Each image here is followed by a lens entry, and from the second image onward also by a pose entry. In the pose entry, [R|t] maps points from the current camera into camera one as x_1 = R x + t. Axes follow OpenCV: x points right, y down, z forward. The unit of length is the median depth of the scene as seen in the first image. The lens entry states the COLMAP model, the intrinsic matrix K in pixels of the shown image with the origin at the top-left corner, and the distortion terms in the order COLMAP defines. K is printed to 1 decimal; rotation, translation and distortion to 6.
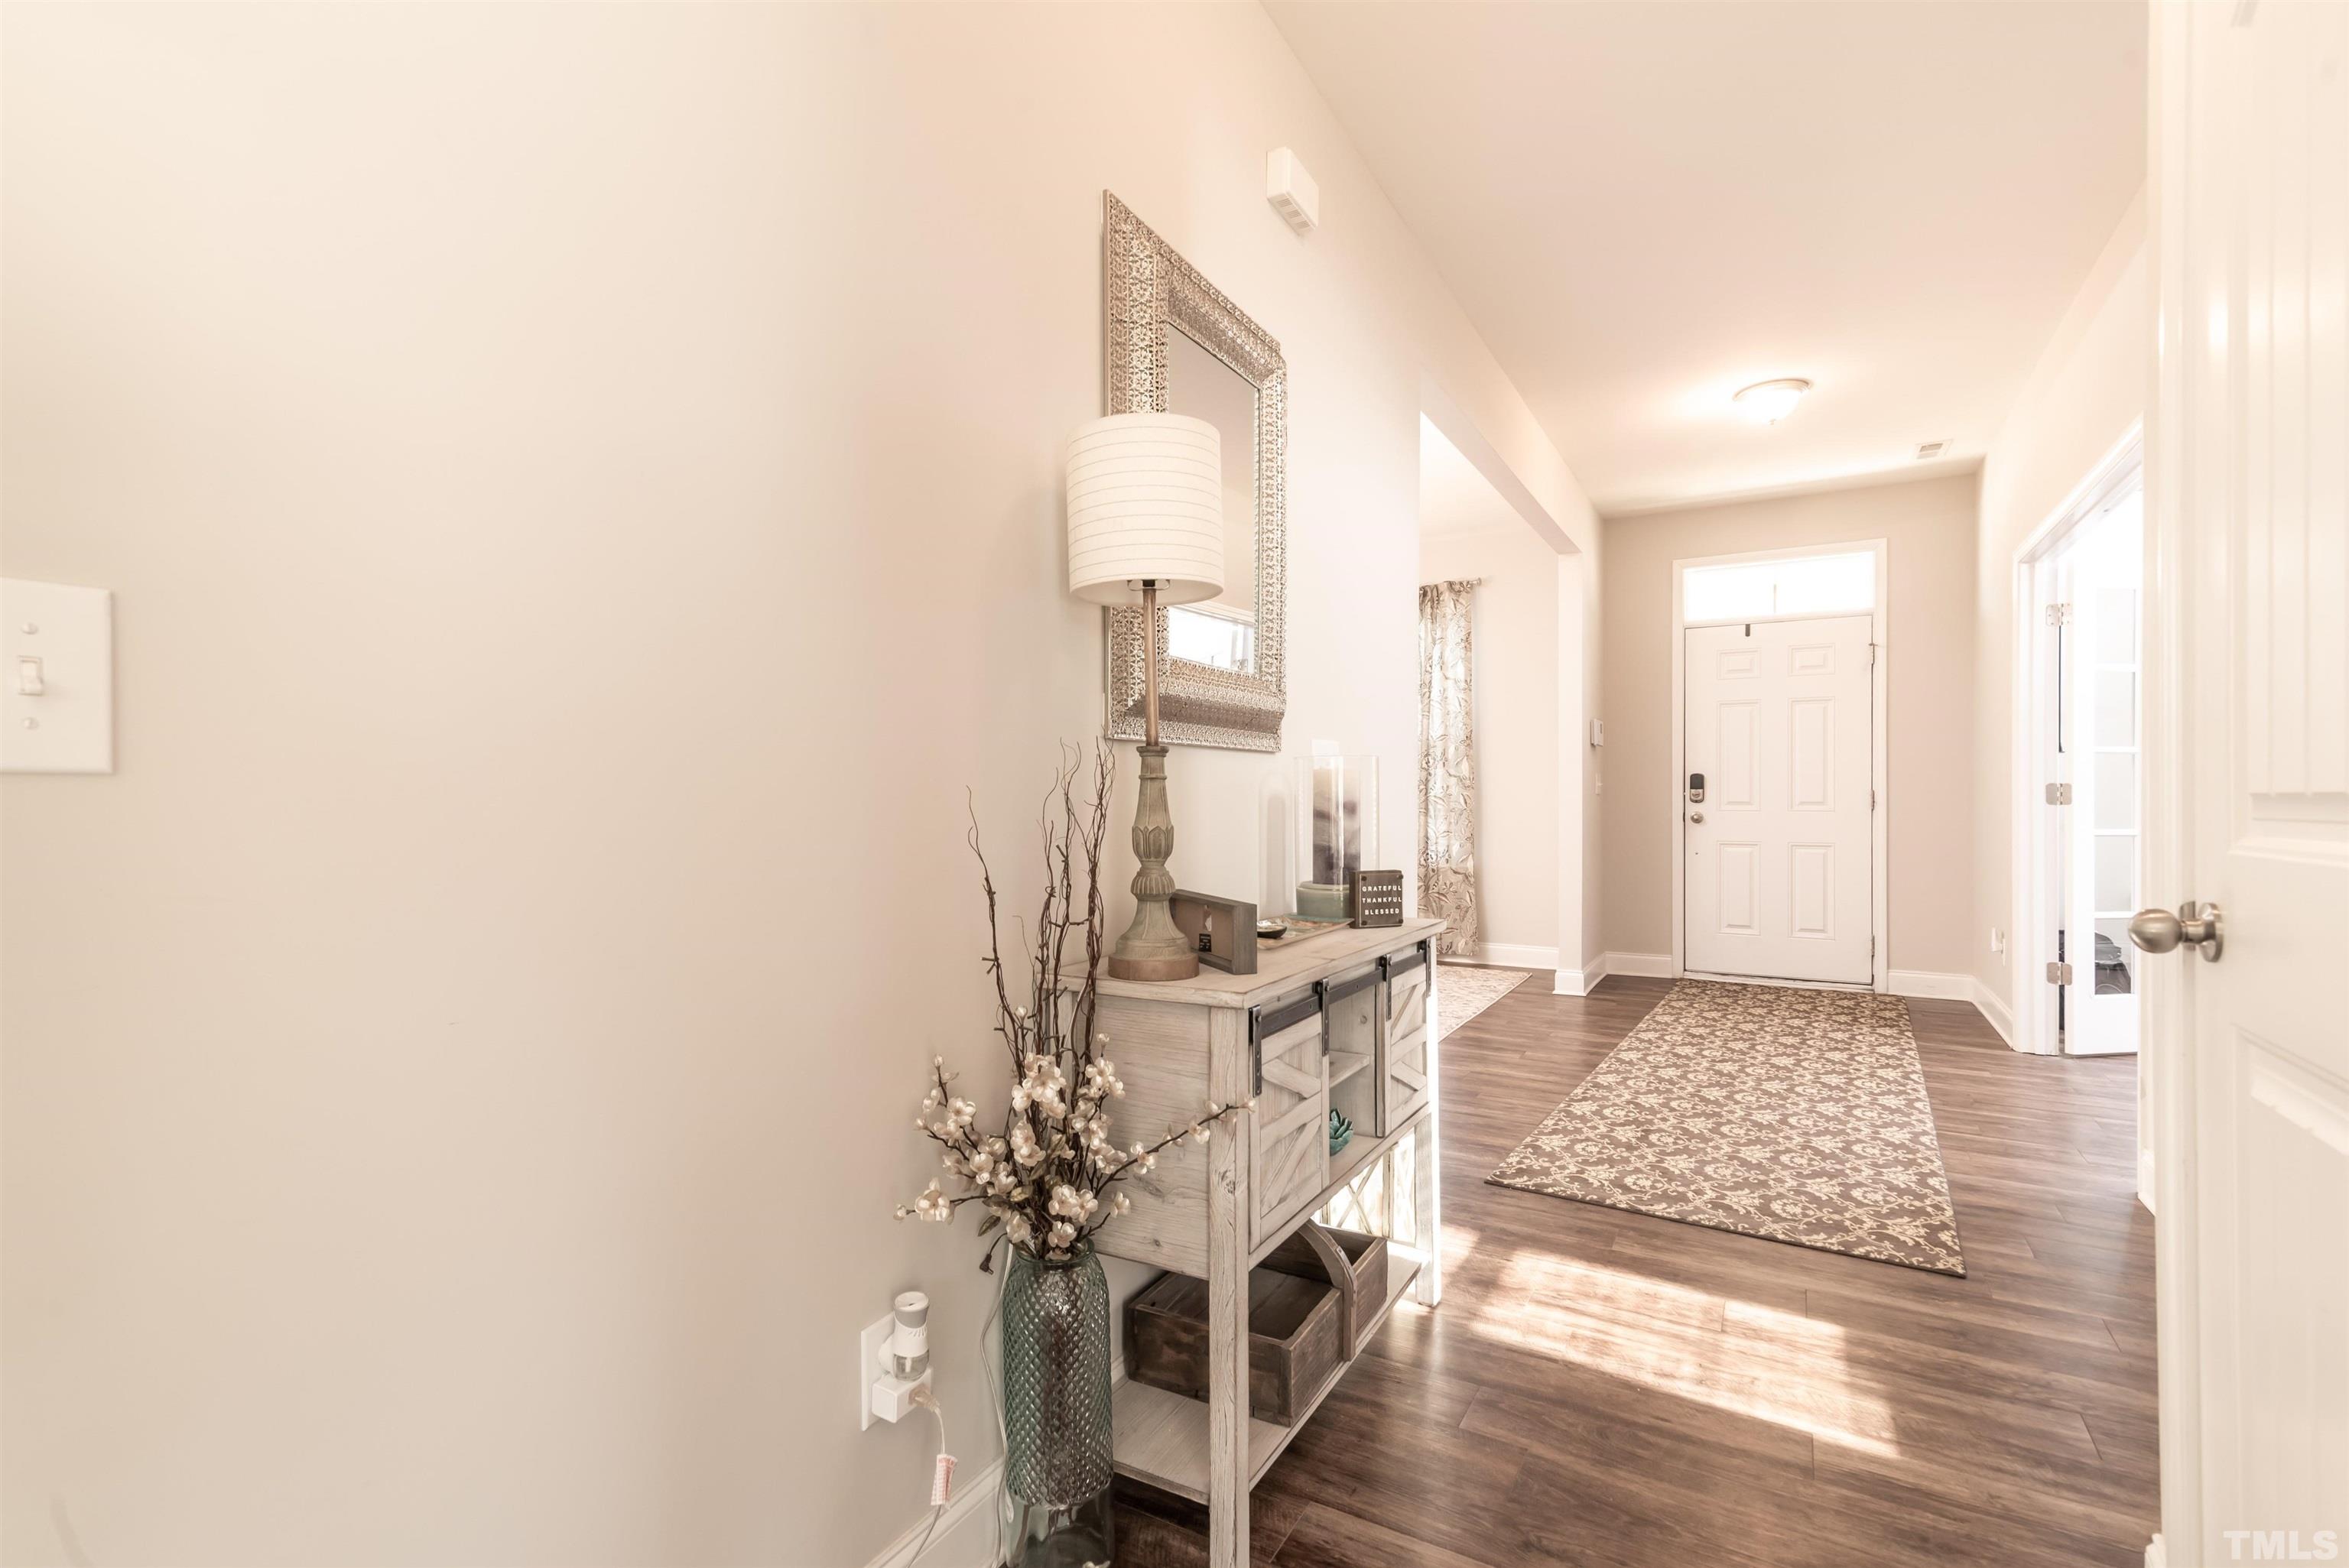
lens RADIAL K [[1067.3, 0, 1163.2], [0, 1067.3, 796.1], [0, 0, 1]] dist [0.021570, -0.001867]
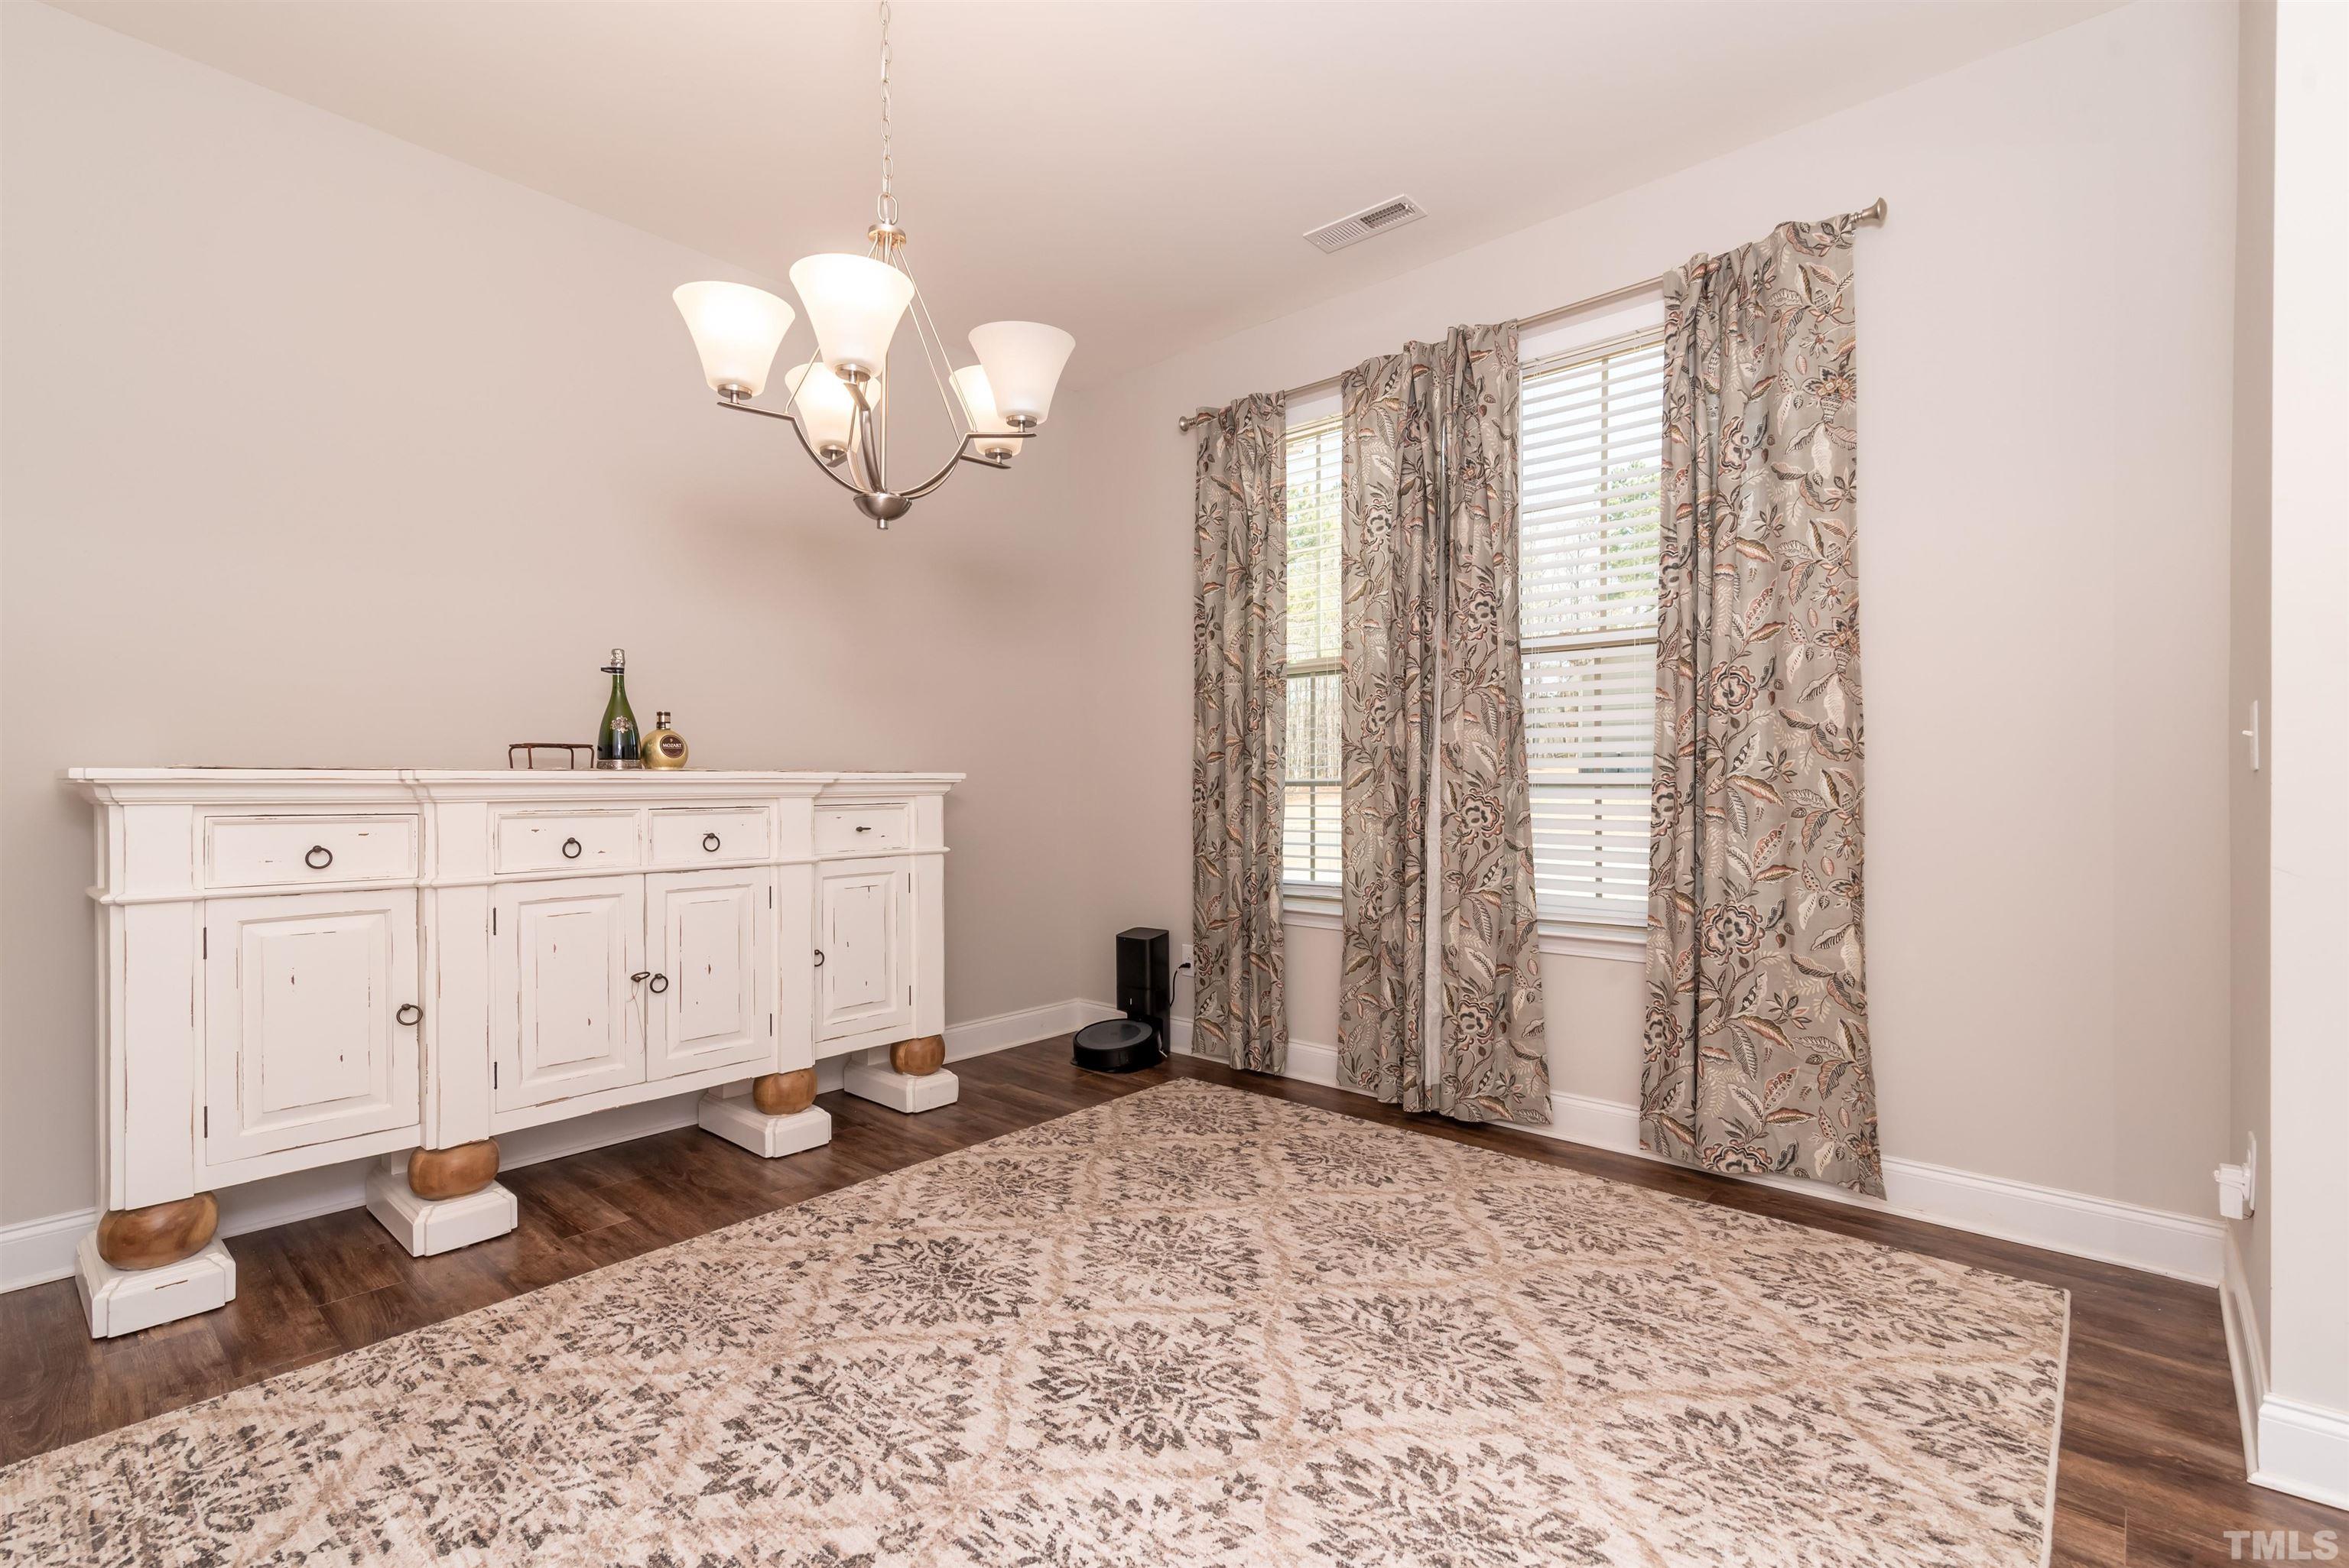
lens RADIAL K [[1067.3, 0, 1160.6], [0, 1067.3, 796.2], [0, 0, 1]] dist [0.021570, -0.001867]
pose [[0.979681, -0.005771, -0.200480, 0.132018], [0.009475, 0.999802, 0.017520, -0.002306], [0.200339, -0.019064, 0.979541, 0.619738]]
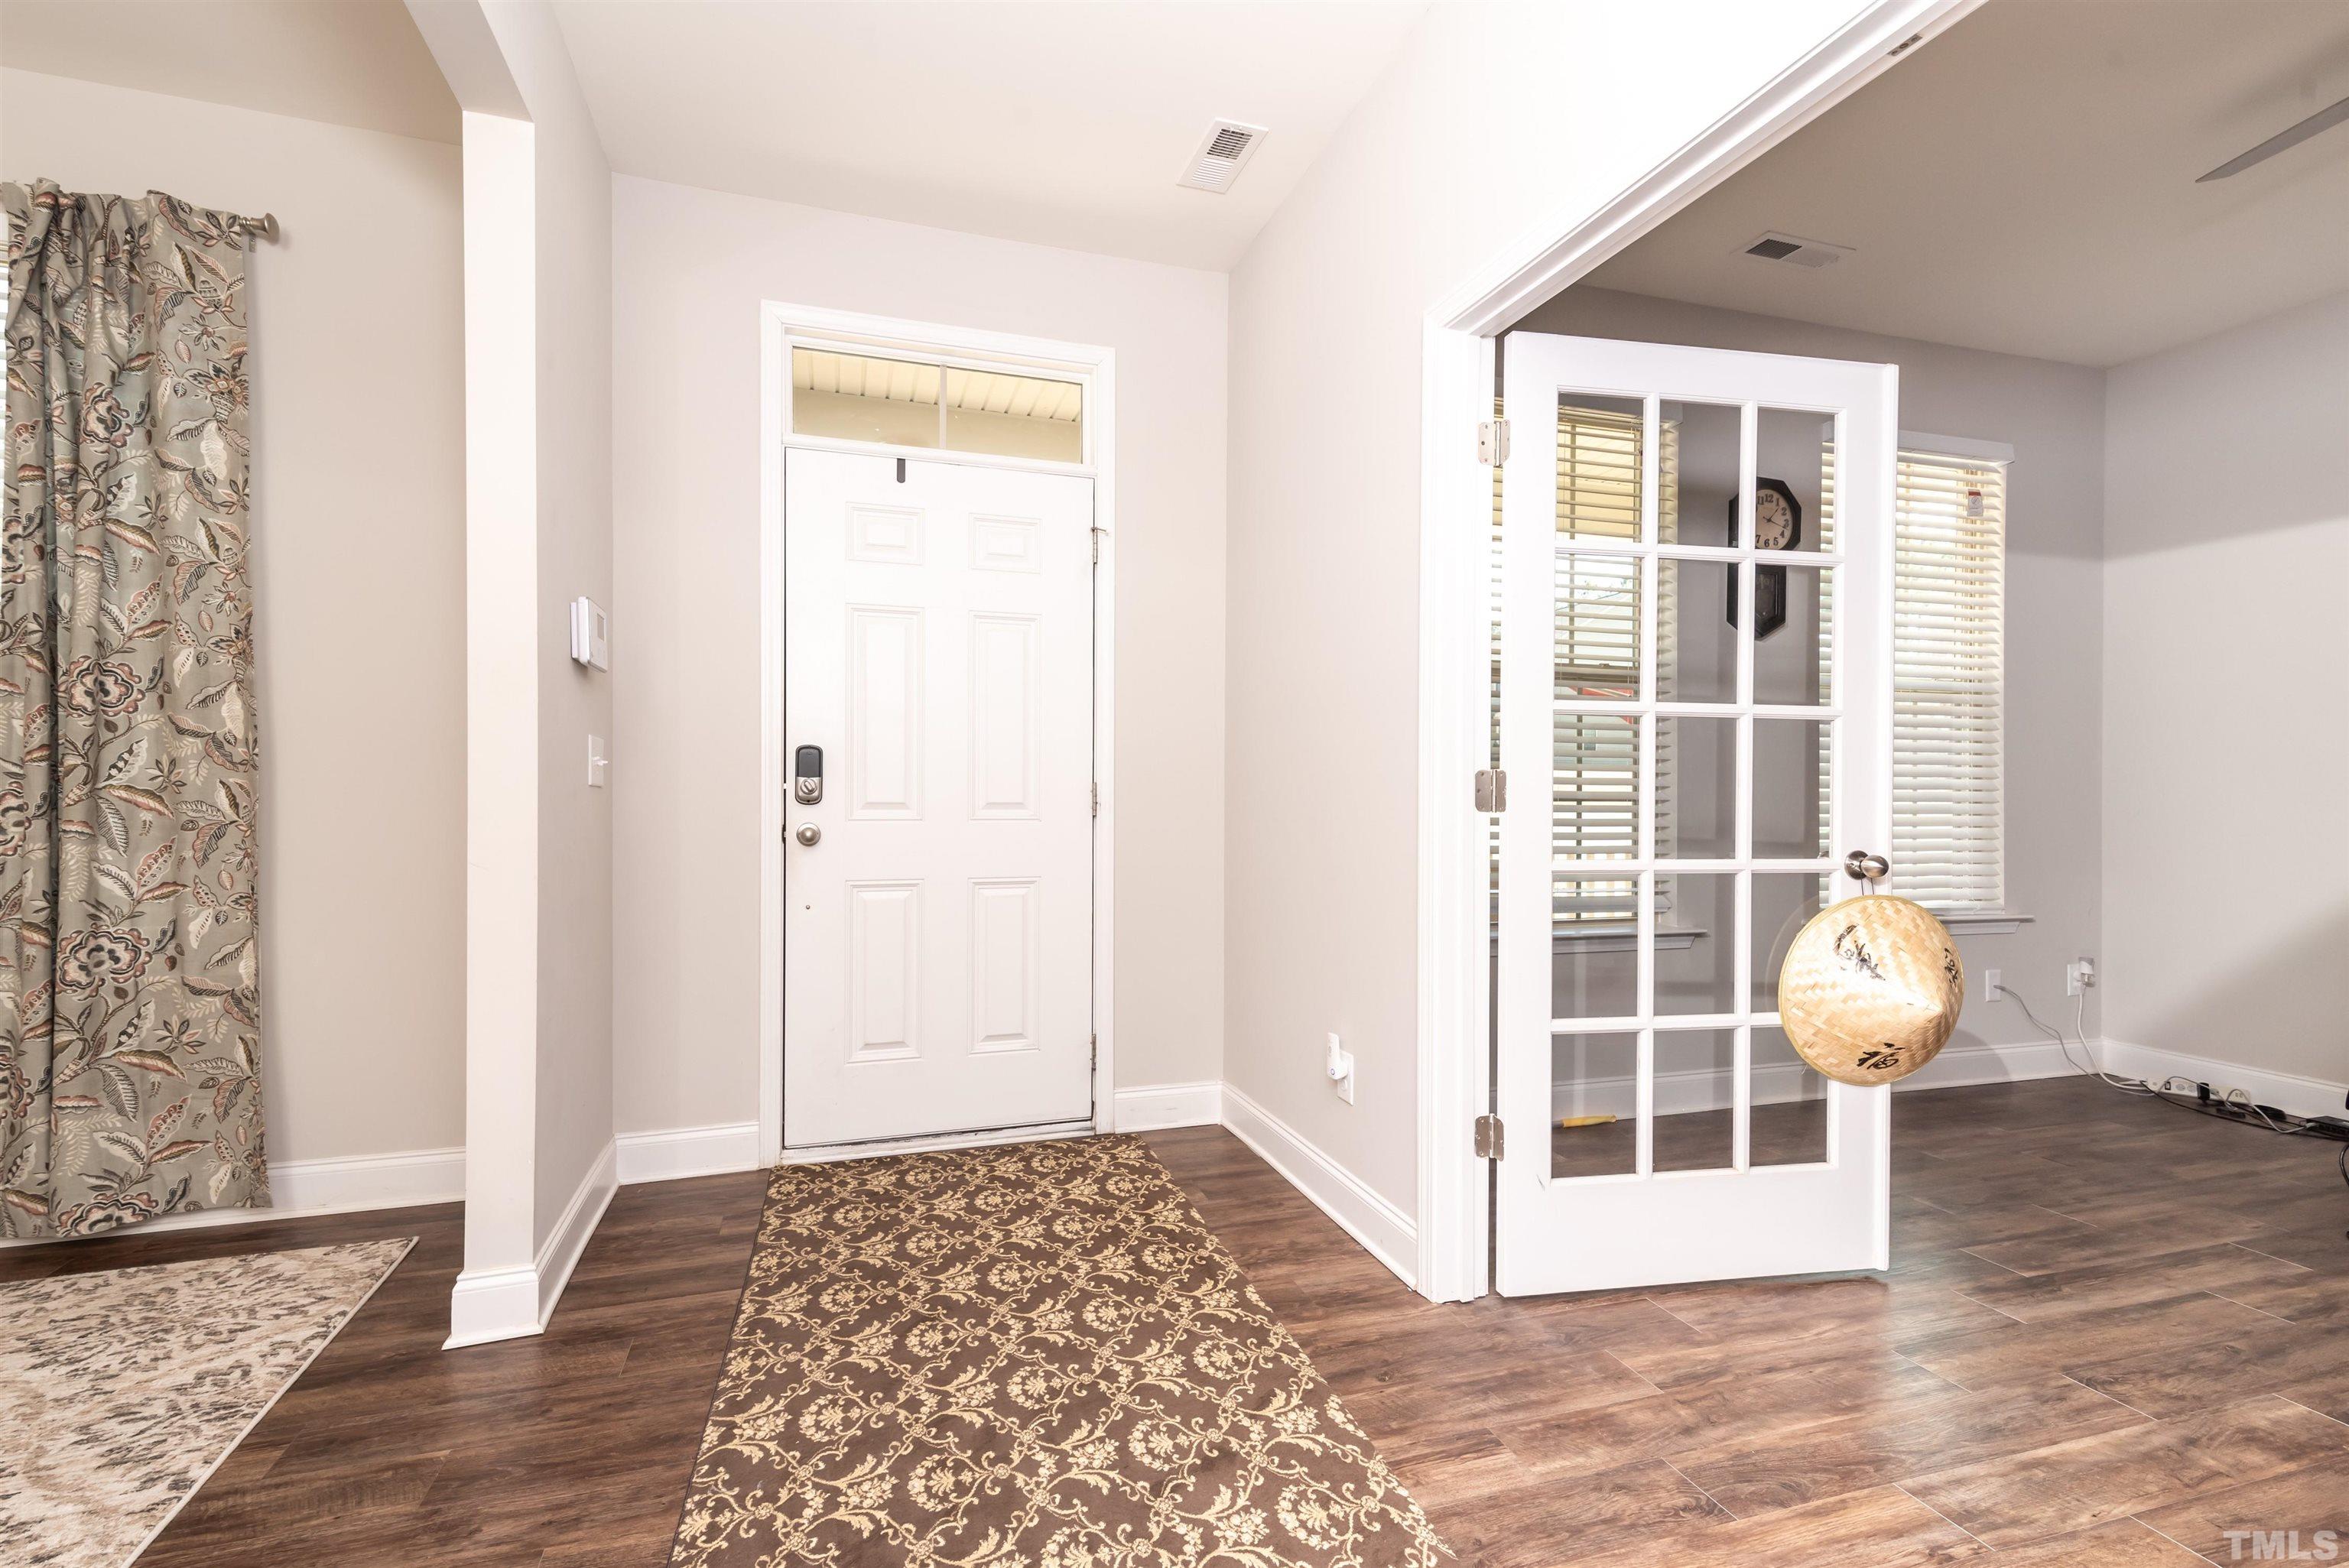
lens RADIAL K [[1067.3, 0, 1164.2], [0, 1067.3, 802.4], [0, 0, 1]] dist [0.021570, -0.001867]
pose [[0.675963, -0.006491, 0.736907, 0.243454], [-0.008704, 0.999821, 0.016790, -0.004568], [-0.736884, -0.017763, 0.675786, 0.543453]]
